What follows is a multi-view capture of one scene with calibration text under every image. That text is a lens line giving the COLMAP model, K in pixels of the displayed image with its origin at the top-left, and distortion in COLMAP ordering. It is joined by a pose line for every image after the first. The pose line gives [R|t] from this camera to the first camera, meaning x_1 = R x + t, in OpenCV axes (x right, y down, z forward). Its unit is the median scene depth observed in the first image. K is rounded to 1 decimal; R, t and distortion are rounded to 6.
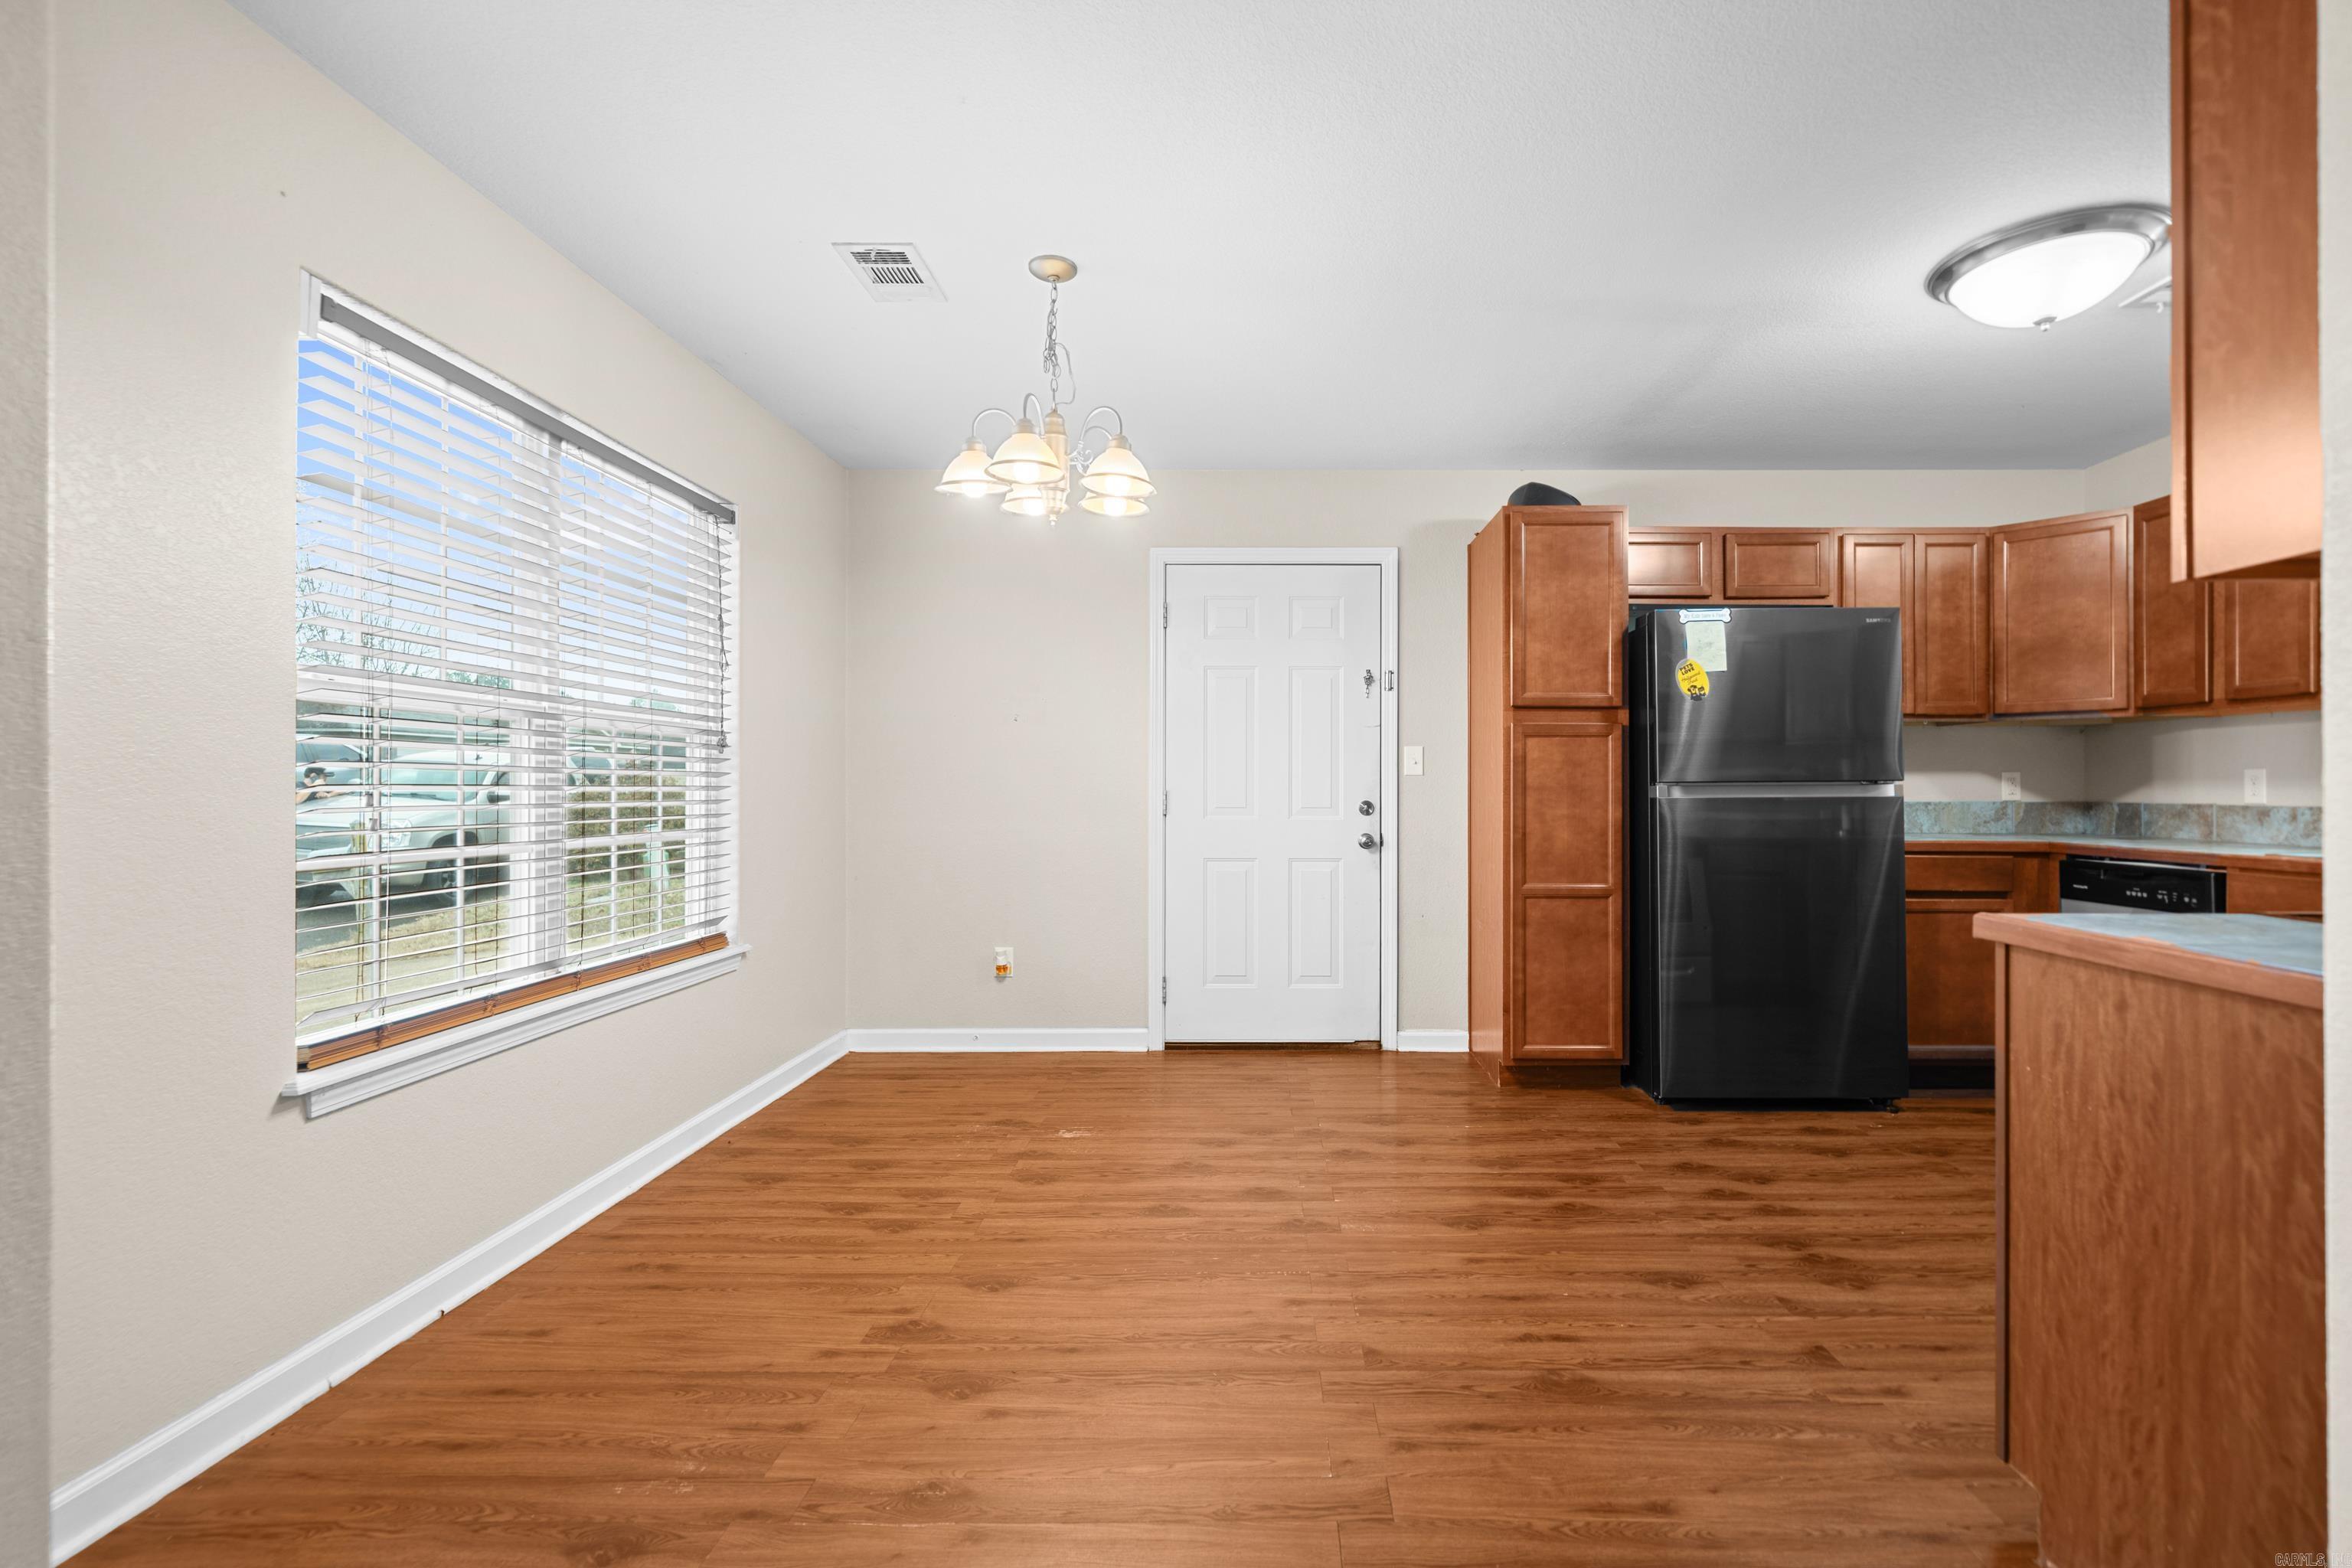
lens RADIAL K [[1044.4, 0, 1239.3], [0, 1044.4, 780.8], [0, 0, 1]] dist [-0.004486, 0.000552]
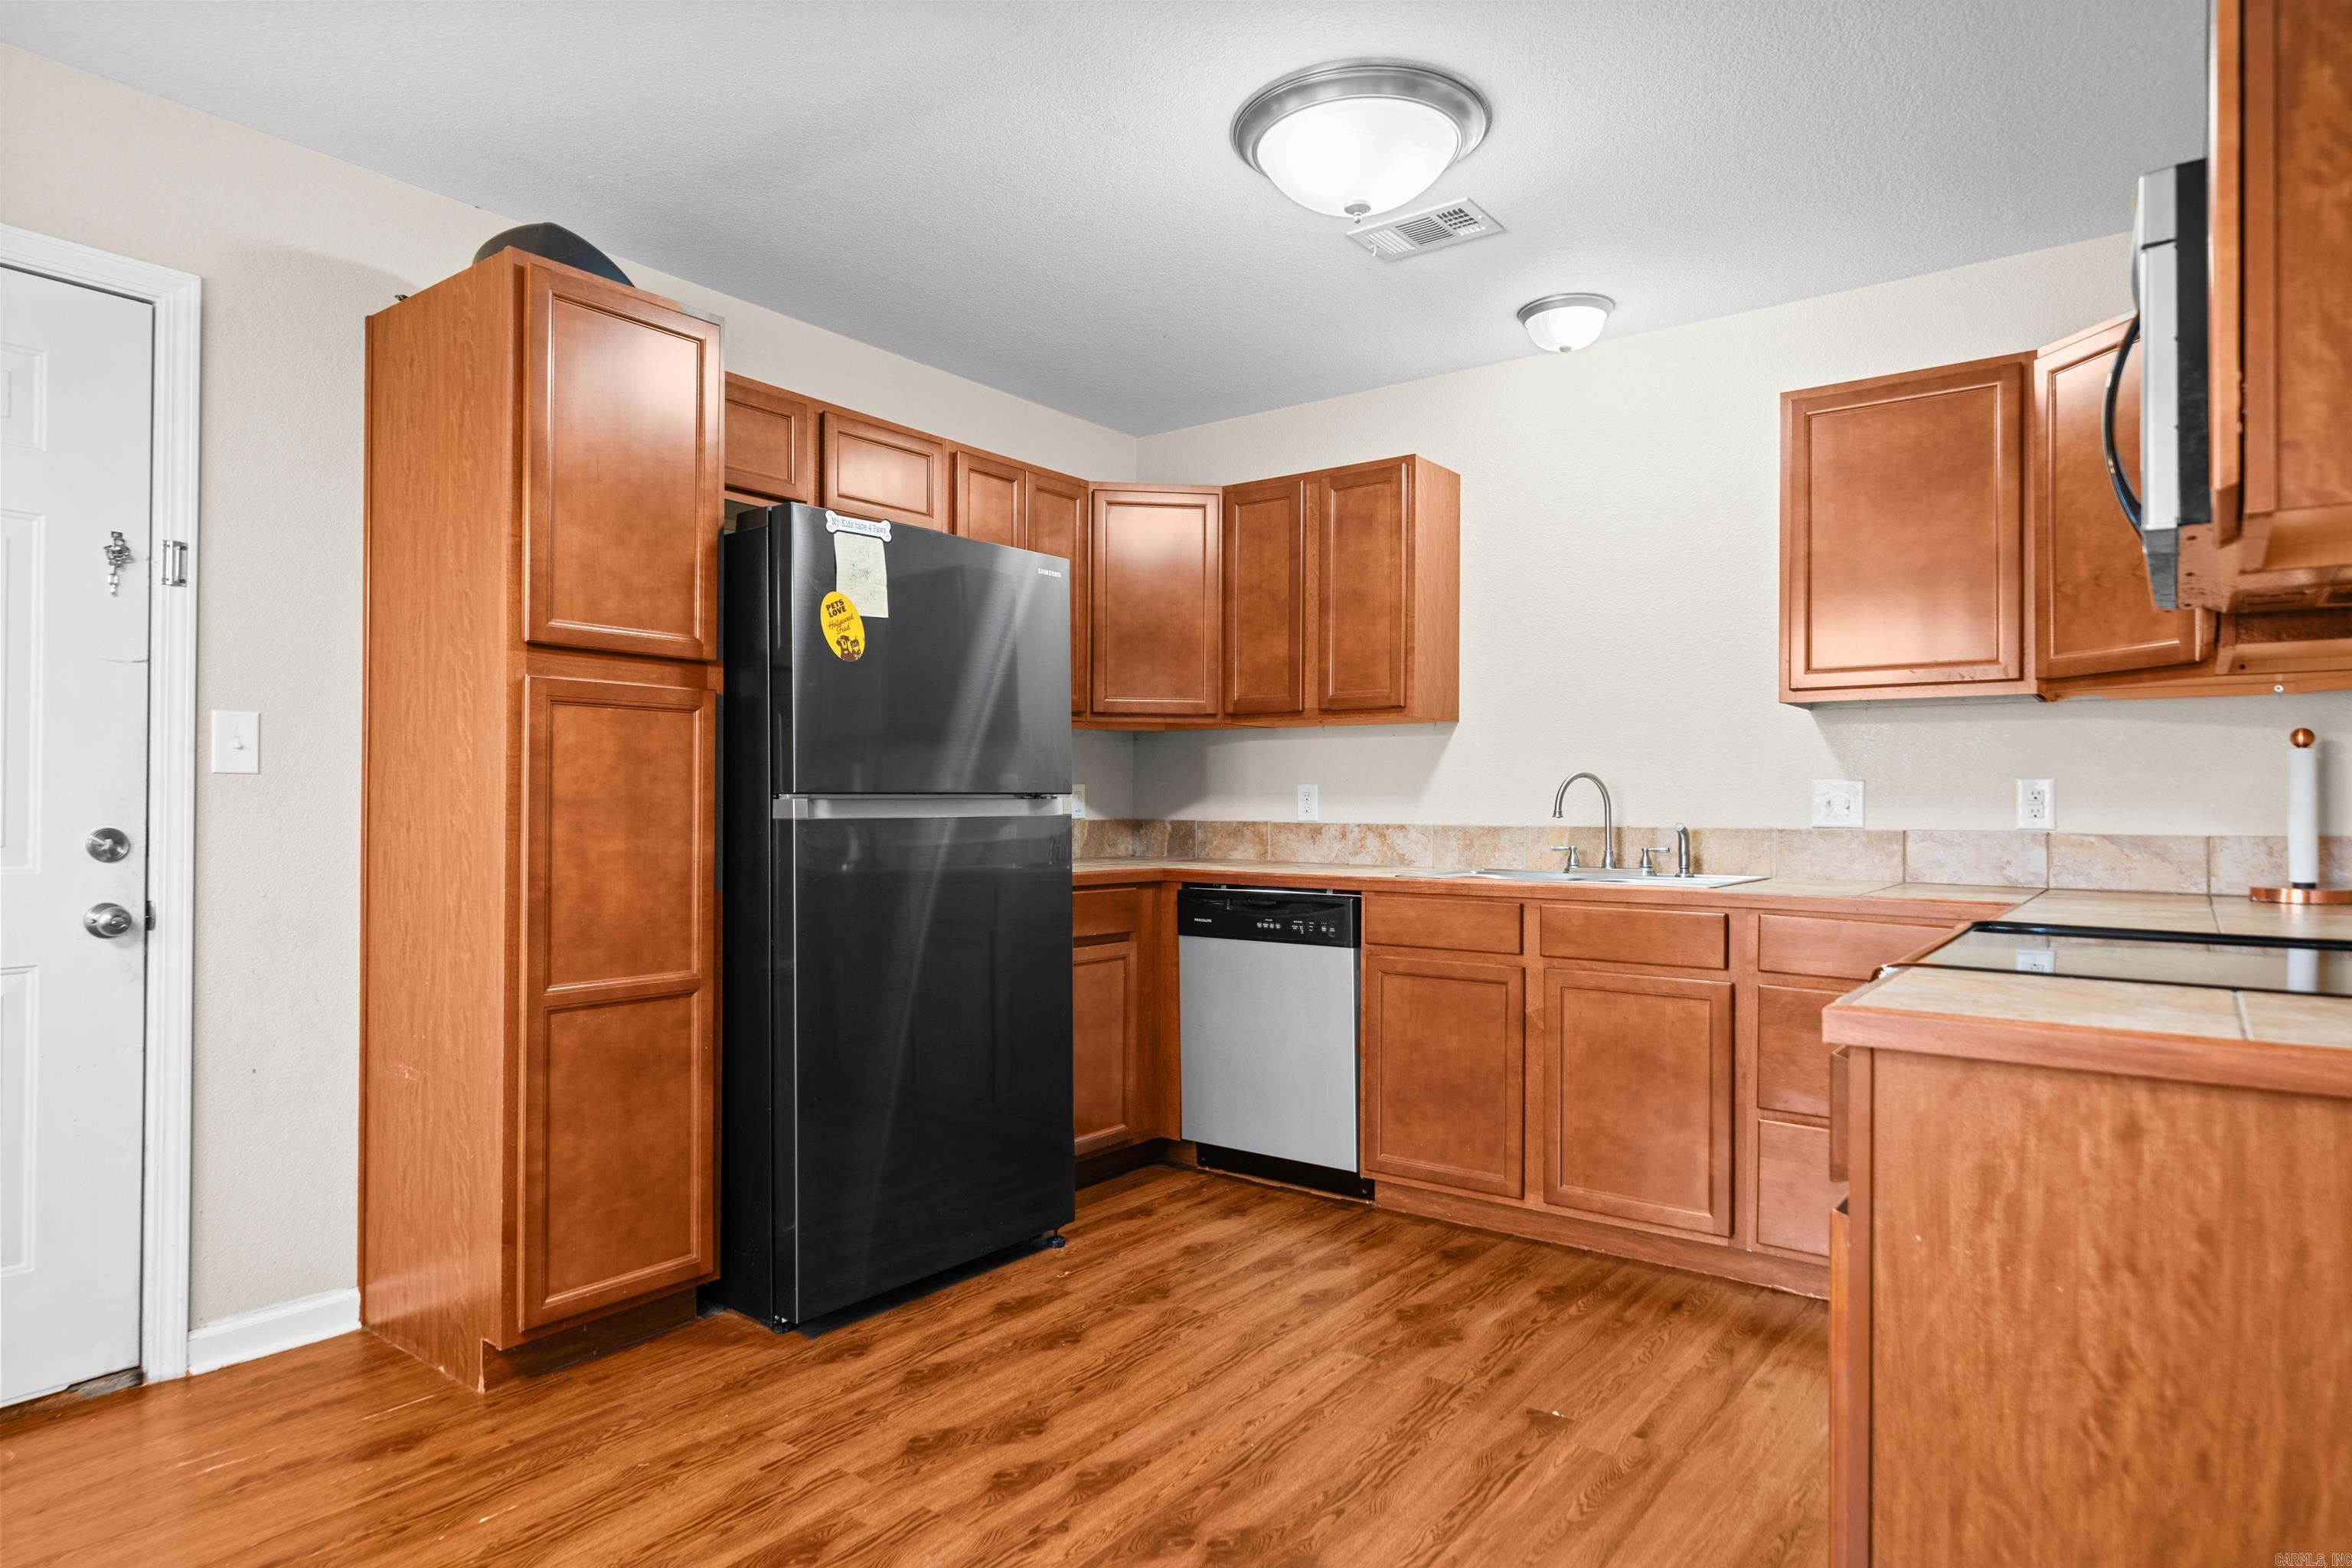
lens RADIAL K [[1336.0, 0, 1185.9], [0, 1336.0, 793.0], [0, 0, 1]] dist [0.000380, 0.000846]
pose [[0.588586, 0.008670, 0.808388, -0.096834], [-0.009987, 0.999944, -0.003452, 0.002236], [-0.808373, -0.006041, 0.588640, 0.439931]]
